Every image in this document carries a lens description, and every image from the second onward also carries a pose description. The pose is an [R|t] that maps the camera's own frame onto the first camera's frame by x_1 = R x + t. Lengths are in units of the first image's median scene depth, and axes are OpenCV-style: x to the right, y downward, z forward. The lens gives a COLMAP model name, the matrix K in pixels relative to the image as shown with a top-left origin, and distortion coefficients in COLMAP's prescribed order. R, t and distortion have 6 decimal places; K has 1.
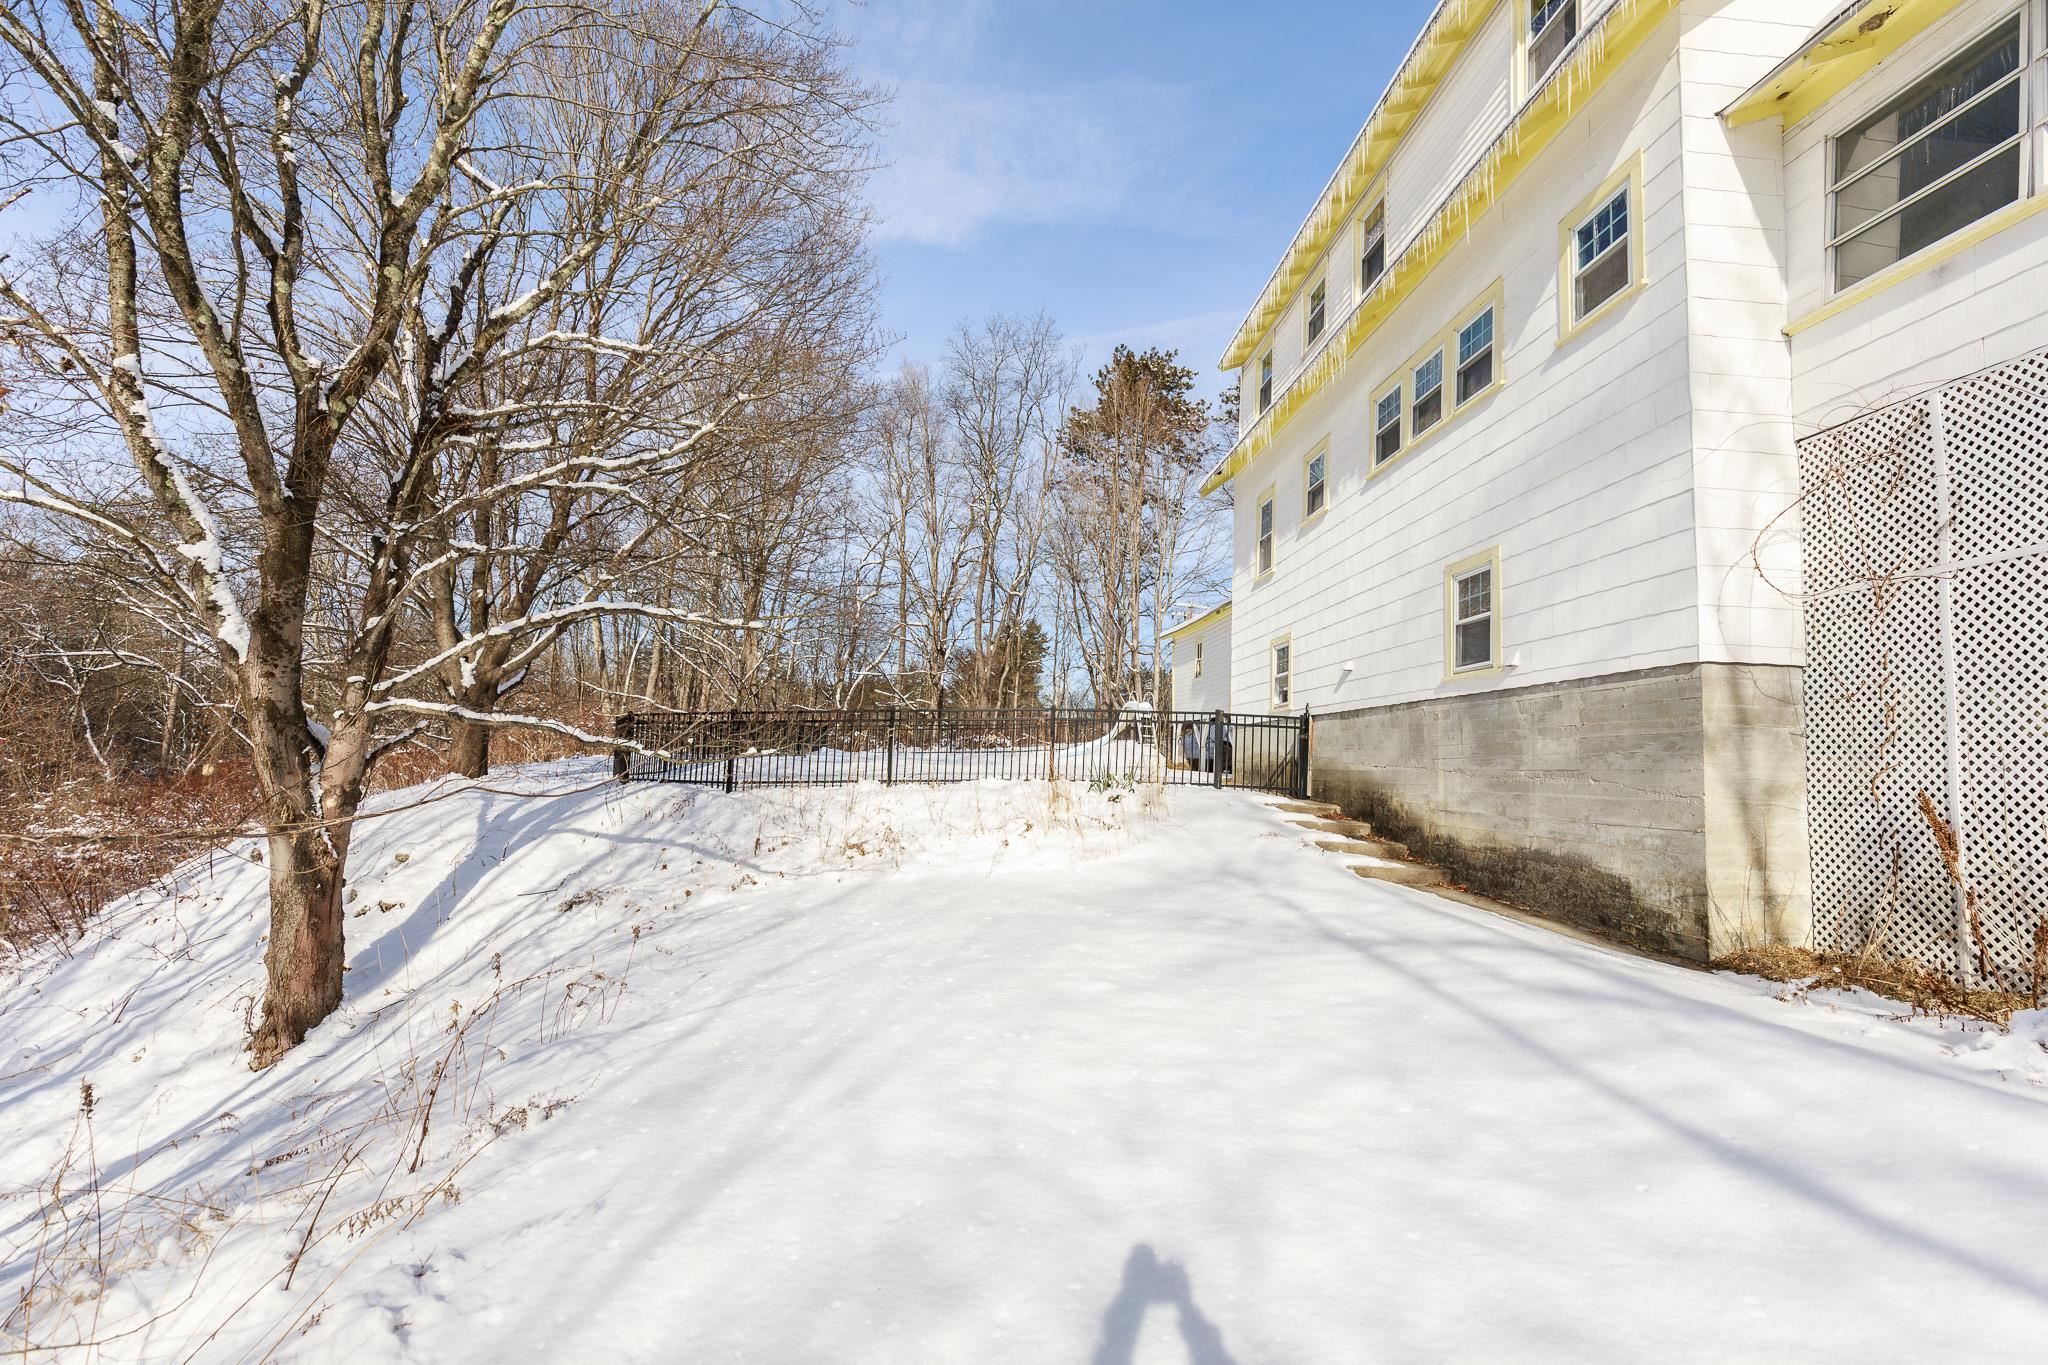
lens RADIAL K [[909.2, 0, 1022.8], [0, 909.2, 680.5], [0, 0, 1]] dist [0.004338, -0.001246]
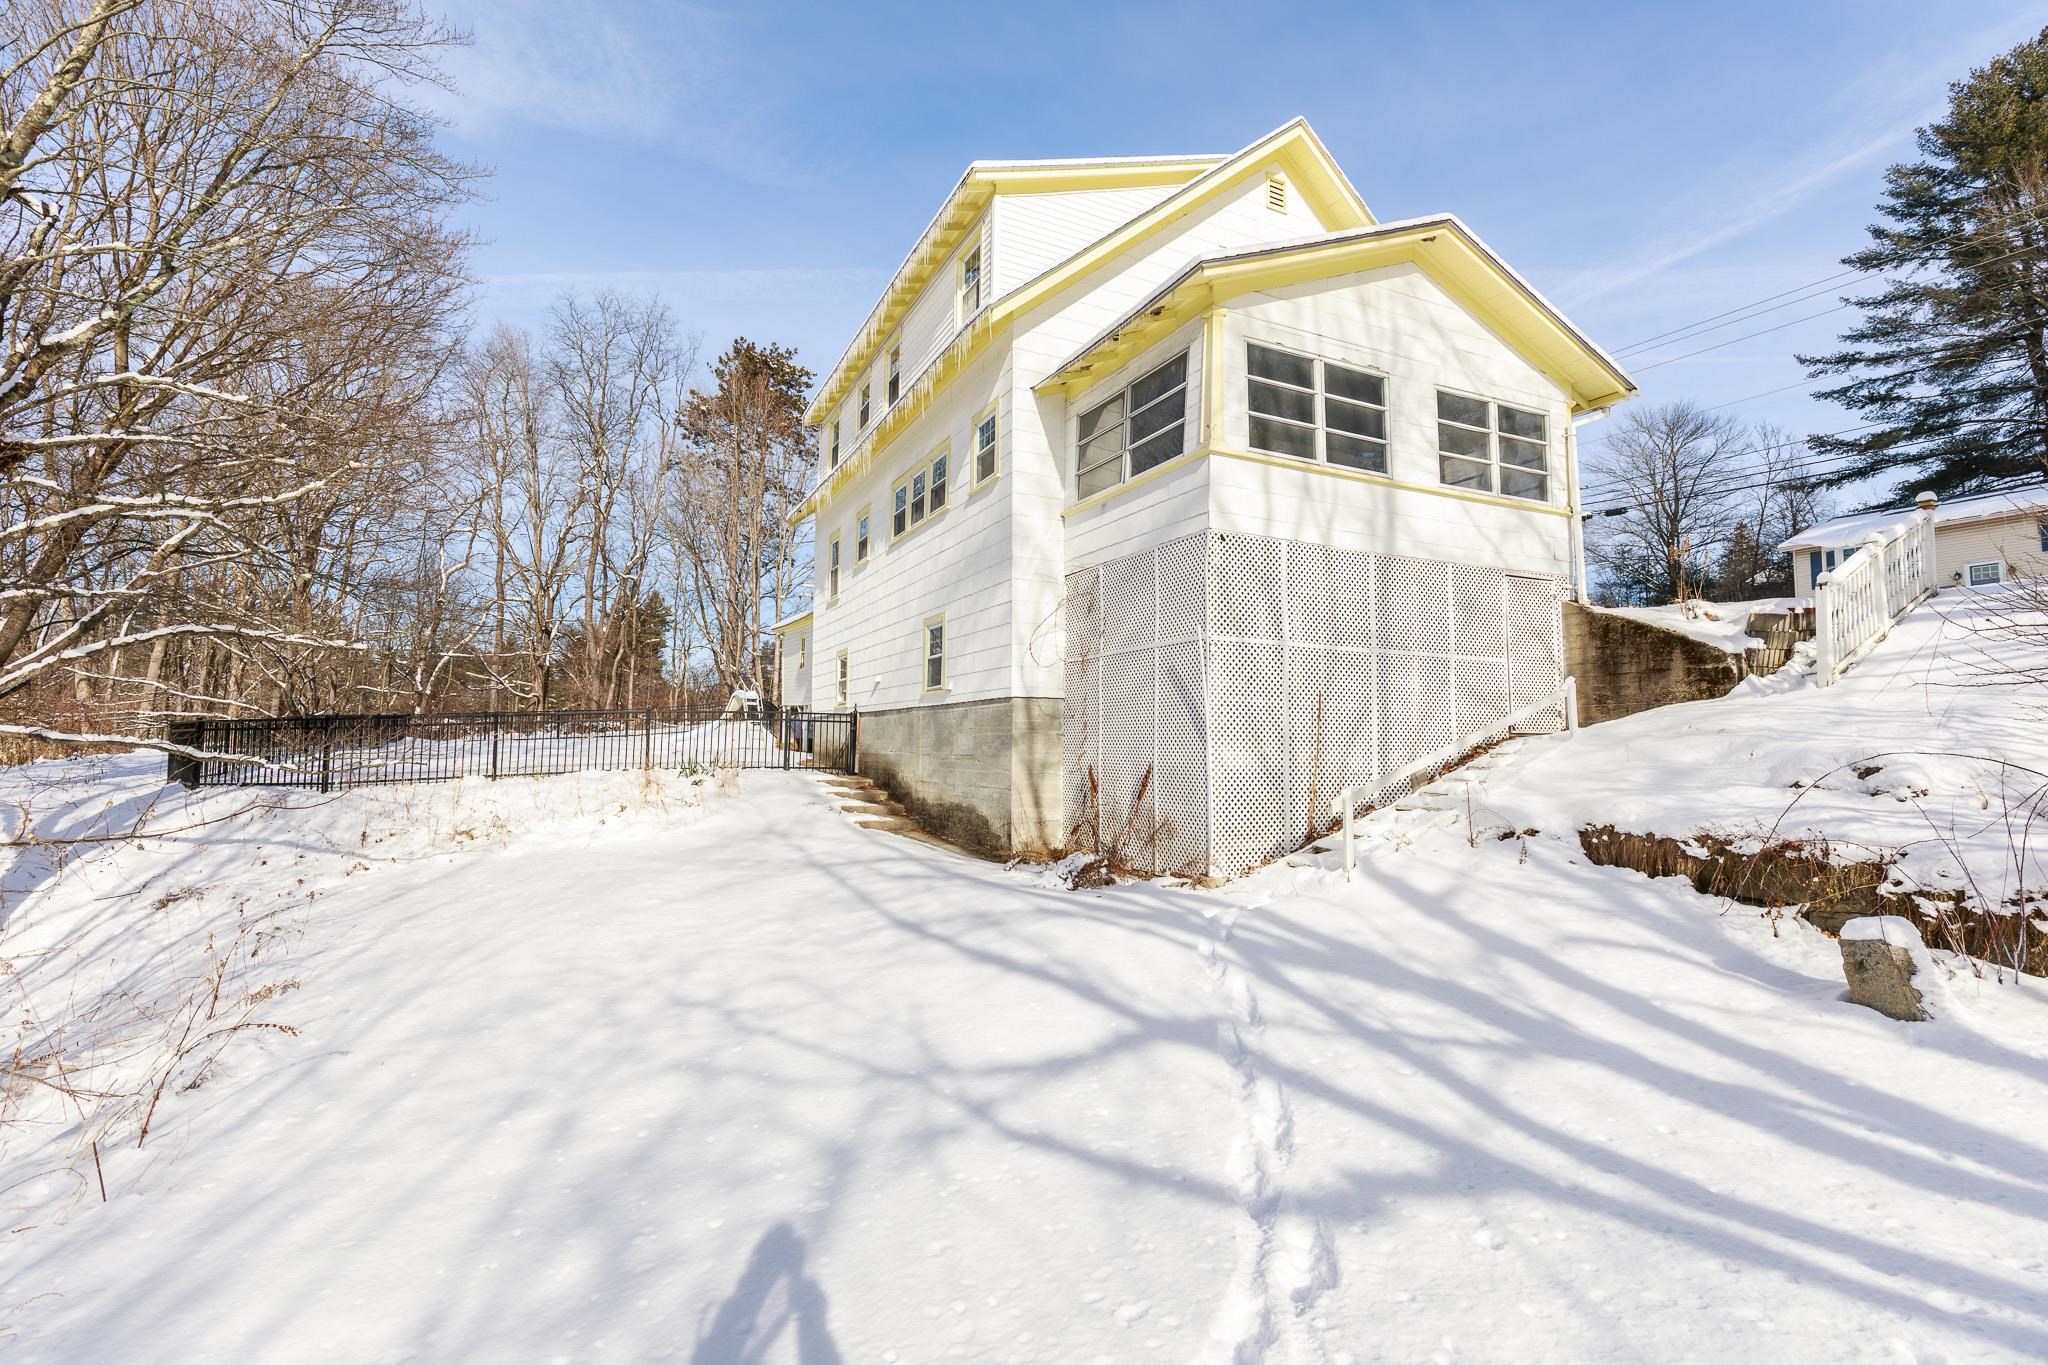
lens RADIAL K [[909.2, 0, 1033.4], [0, 909.2, 681.5], [0, 0, 1]] dist [0.004338, -0.001246]
pose [[0.920797, -0.004026, 0.390020, 0.040183], [-0.009047, 0.999457, 0.031675, -0.061466], [-0.389936, -0.032695, 0.920261, -0.391343]]
